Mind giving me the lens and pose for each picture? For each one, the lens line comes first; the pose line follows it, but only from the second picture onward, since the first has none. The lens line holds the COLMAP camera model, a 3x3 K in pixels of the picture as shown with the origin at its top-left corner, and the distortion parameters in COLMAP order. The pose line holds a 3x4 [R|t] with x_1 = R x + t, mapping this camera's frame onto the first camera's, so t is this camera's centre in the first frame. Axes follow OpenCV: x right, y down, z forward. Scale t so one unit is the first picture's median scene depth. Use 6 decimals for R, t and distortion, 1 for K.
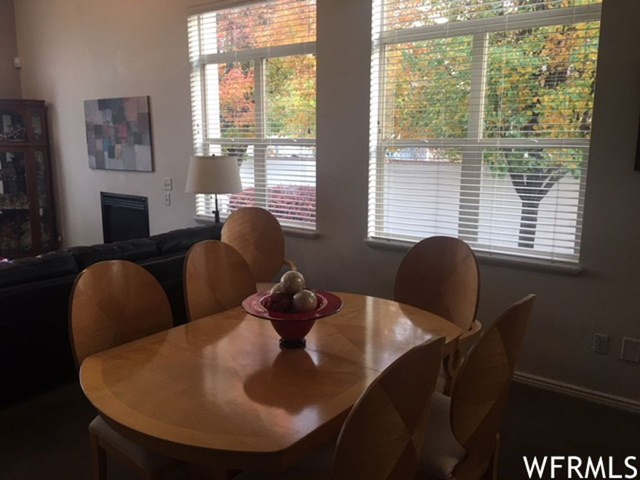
lens RADIAL K [[540.8, 0, 319.9], [0, 540.8, 240.7], [0, 0, 1]] dist [0.028587, -0.035016]
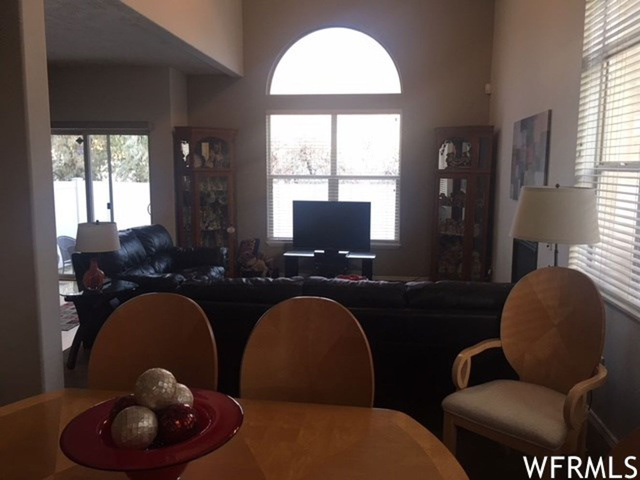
lens RADIAL K [[540.8, 0, 319.3], [0, 540.8, 239.6], [0, 0, 1]] dist [0.028587, -0.035016]
pose [[0.476185, 0.111552, -0.872241, 0.230710], [-0.155200, 0.987011, 0.041501, -0.062412], [0.865541, 0.115610, 0.487313, 0.350552]]
